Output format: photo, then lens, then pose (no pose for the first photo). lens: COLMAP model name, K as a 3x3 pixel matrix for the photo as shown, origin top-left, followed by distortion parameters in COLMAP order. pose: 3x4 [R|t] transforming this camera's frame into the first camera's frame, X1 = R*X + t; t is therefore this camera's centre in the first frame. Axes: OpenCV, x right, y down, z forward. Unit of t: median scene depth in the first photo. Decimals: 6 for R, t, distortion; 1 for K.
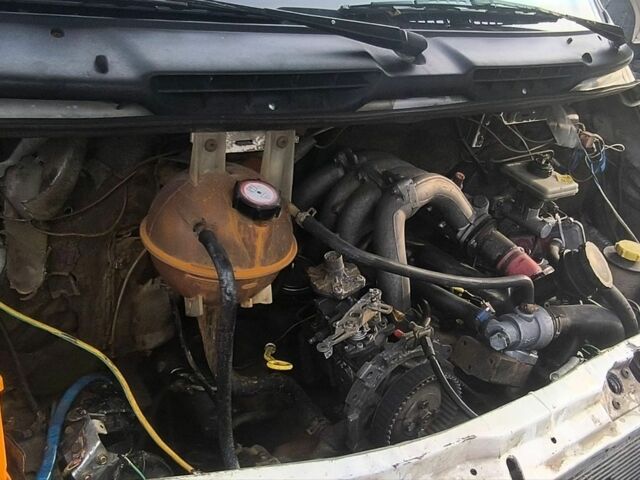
lens RADIAL K [[669.7, 0, 320.4], [0, 669.7, 256.4], [0, 0, 1]] dist [-0.024092, 0.006228]
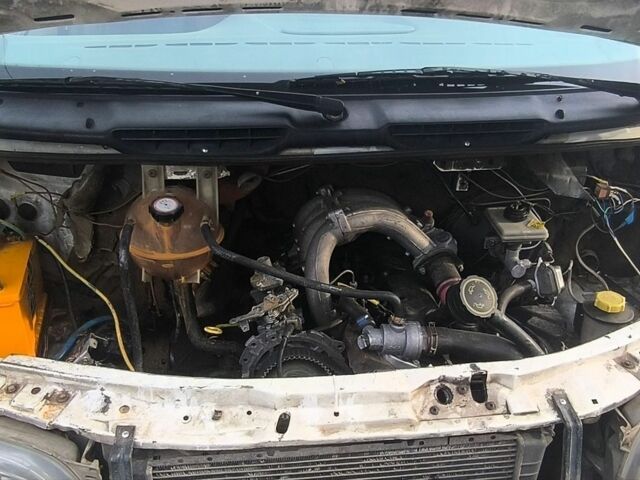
lens RADIAL K [[669.7, 0, 320.4], [0, 669.7, 256.4], [0, 0, 1]] dist [-0.024092, 0.006228]
pose [[0.865647, 0.108551, -0.488746, 0.828379], [-0.136185, 0.990456, -0.021224, 0.006666], [0.481778, 0.084932, 0.872168, -0.145389]]
